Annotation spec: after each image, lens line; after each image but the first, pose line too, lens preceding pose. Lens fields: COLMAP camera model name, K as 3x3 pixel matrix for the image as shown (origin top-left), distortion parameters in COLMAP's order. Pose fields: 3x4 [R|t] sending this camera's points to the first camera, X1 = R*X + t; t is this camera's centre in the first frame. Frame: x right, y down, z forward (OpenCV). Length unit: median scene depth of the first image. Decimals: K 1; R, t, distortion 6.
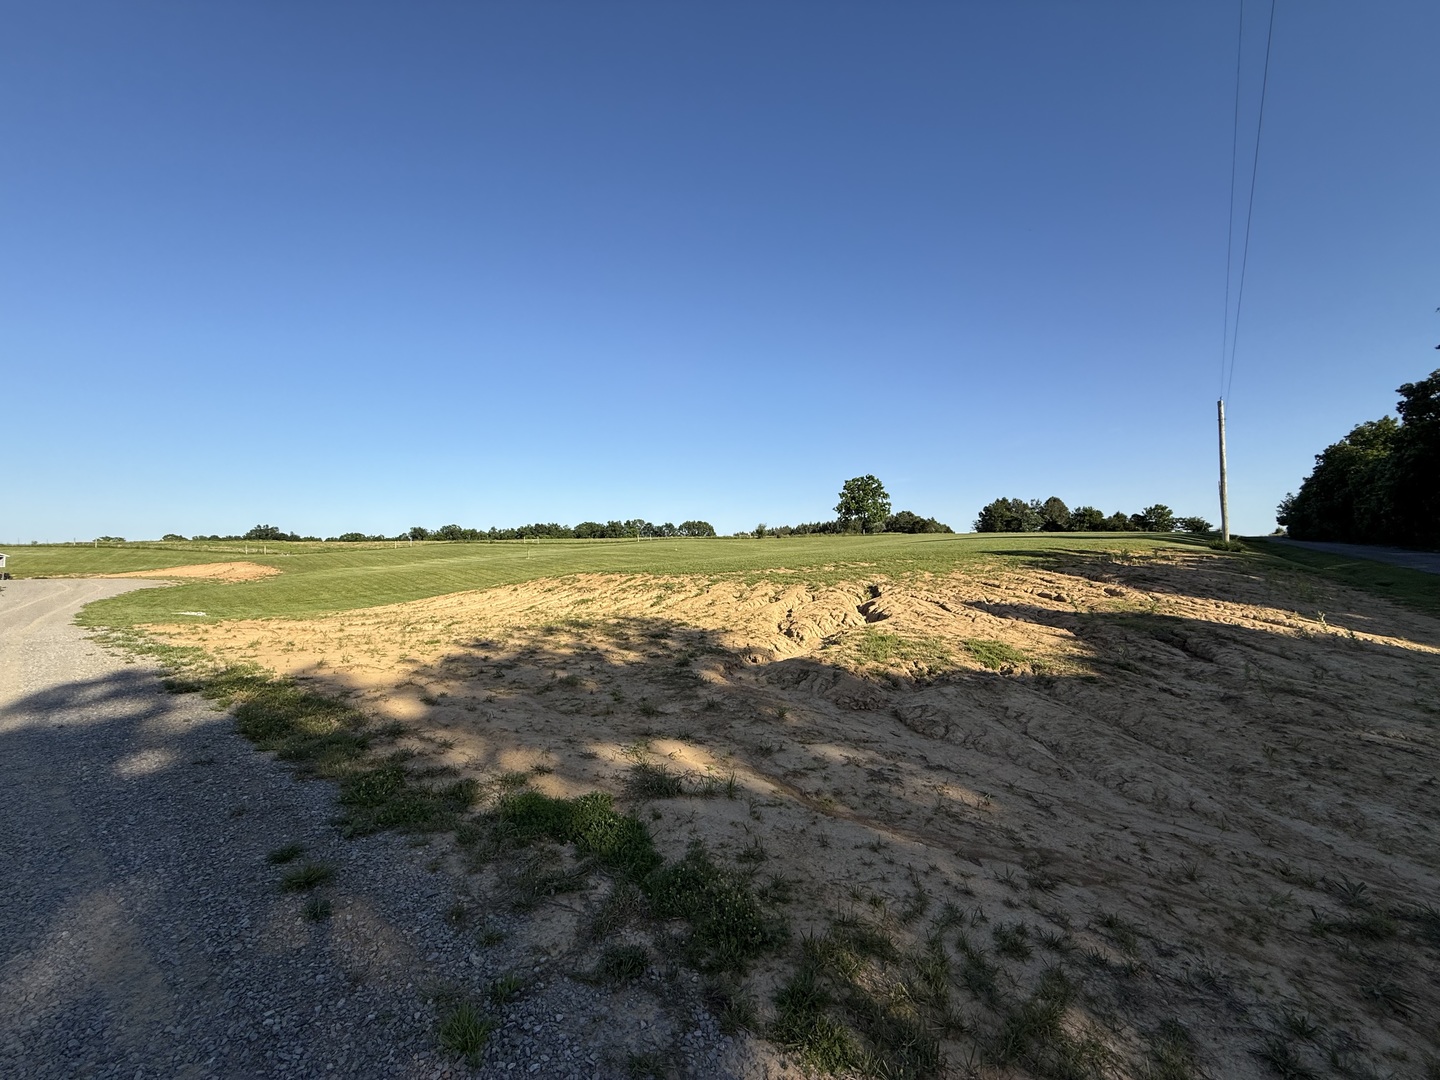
lens RADIAL K [[574.4, 0, 720.0], [0, 574.4, 540.0], [0, 0, 1]] dist [0.001925, 0.000367]
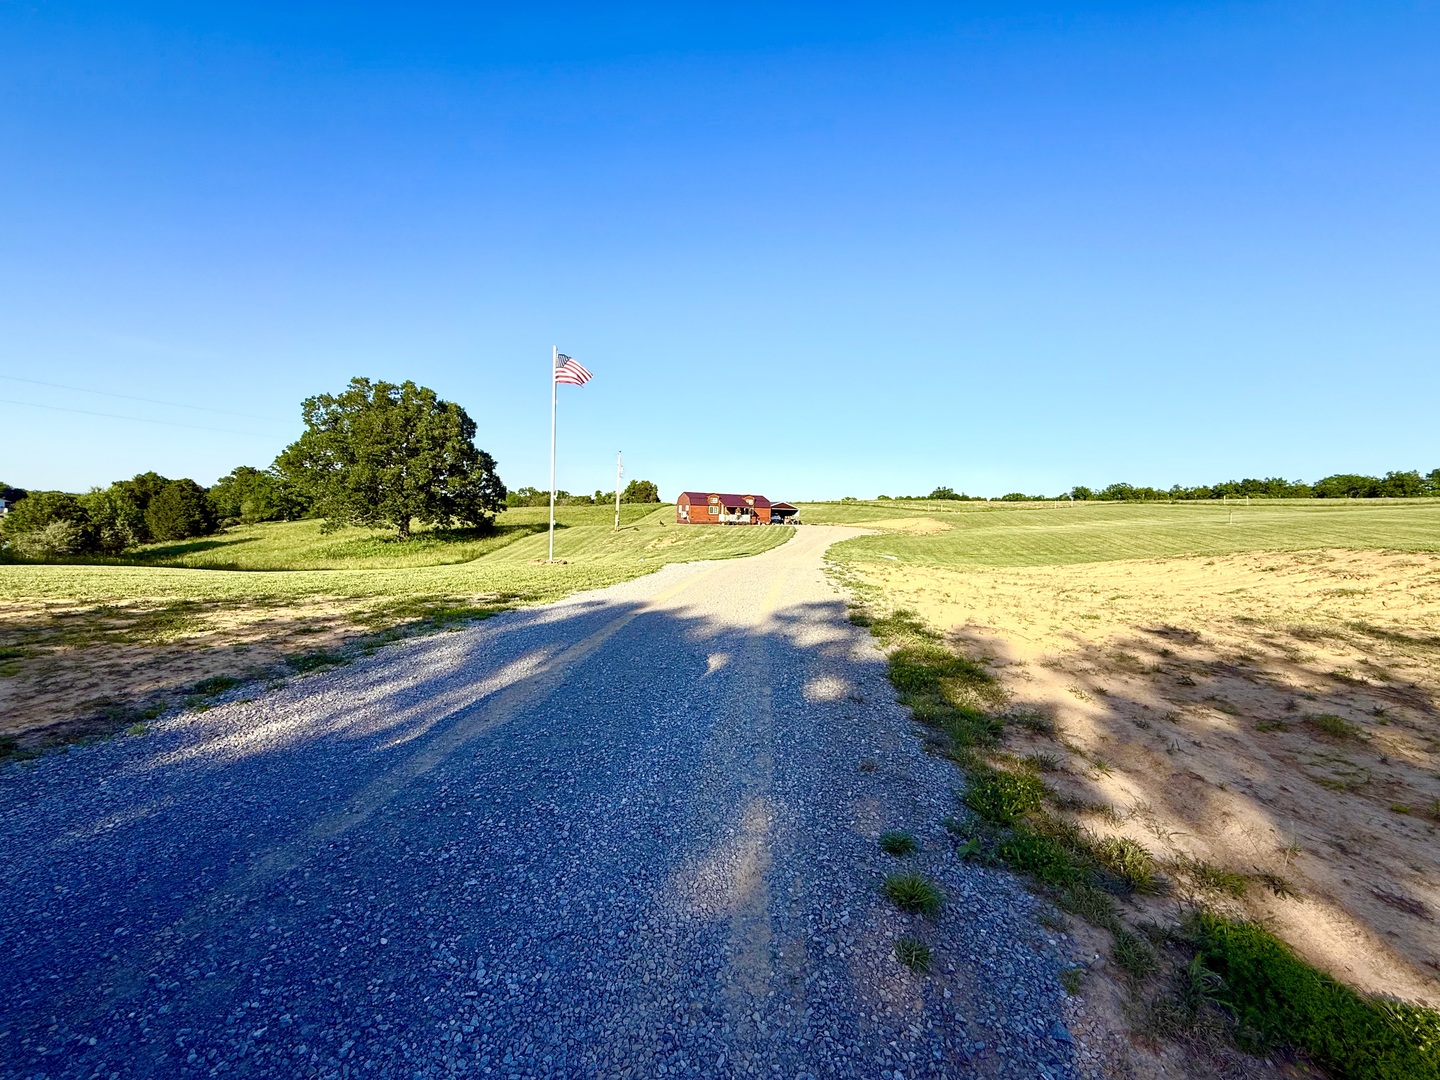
lens RADIAL K [[572.4, 0, 713.8], [0, 572.4, 543.4], [0, 0, 1]] dist [0.000078, -0.000102]
pose [[0.495519, 0.067232, -0.865991, -0.043910], [-0.002481, 0.997105, 0.075992, 0.006250], [0.868593, -0.035507, 0.494252, 0.088645]]
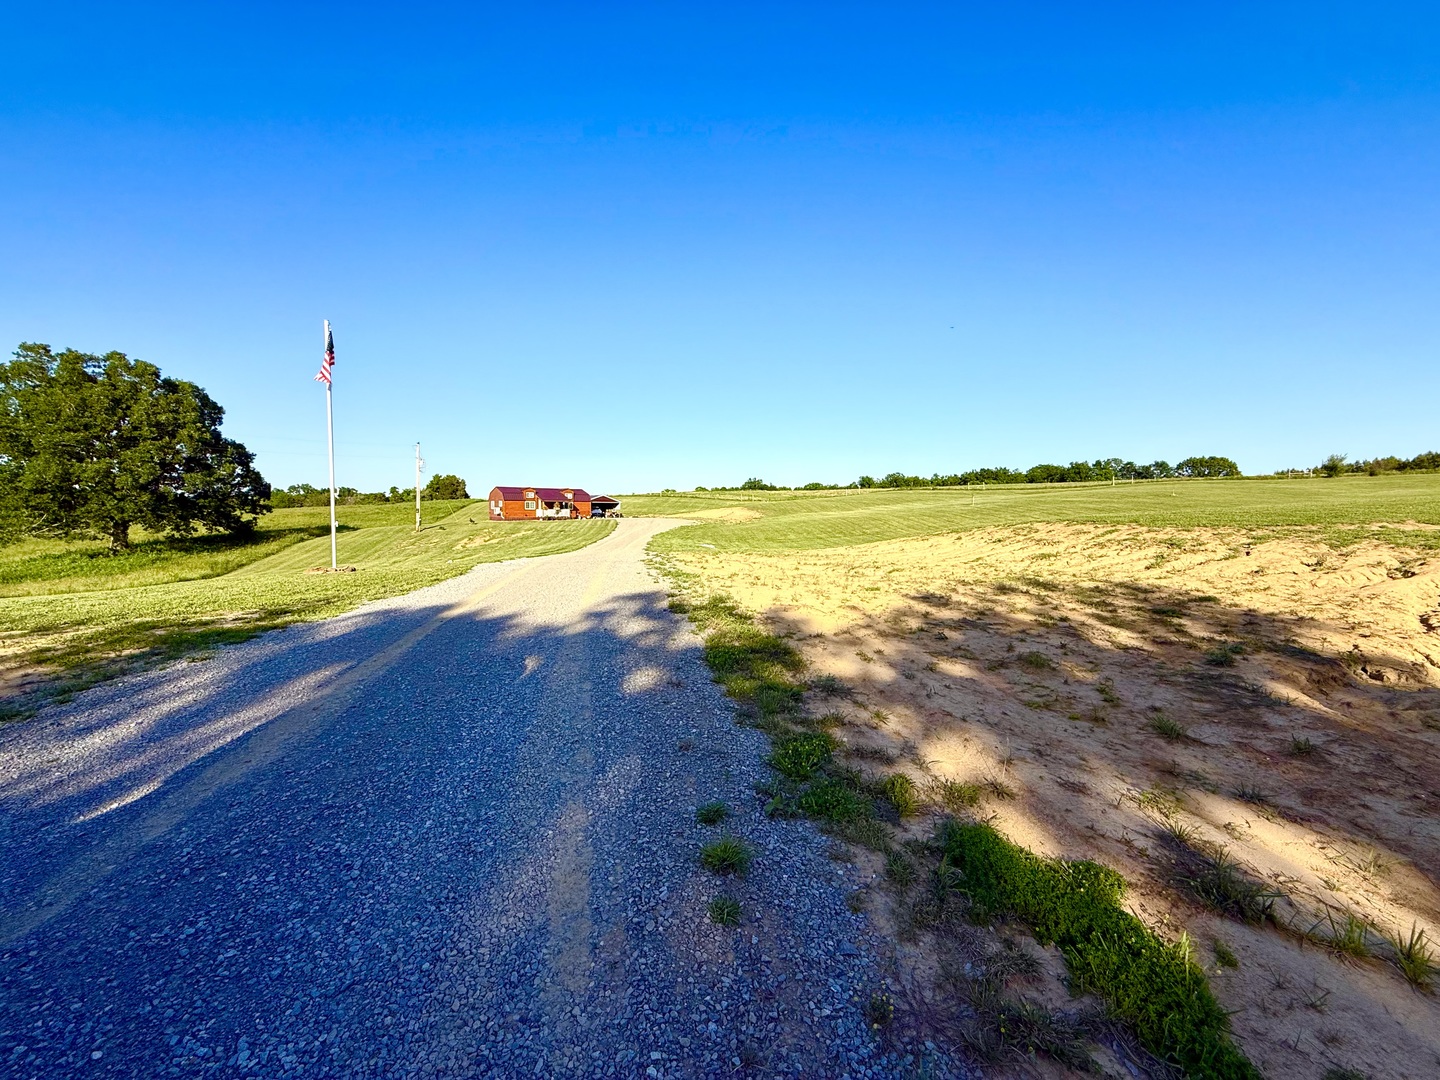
lens RADIAL K [[572.4, 0, 713.8], [0, 572.4, 543.4], [0, 0, 1]] dist [0.000078, -0.000102]
pose [[0.735816, 0.048726, -0.675427, -0.038350], [0.017312, 0.995728, 0.090692, 0.006690], [0.676961, -0.078425, 0.731829, 0.092608]]
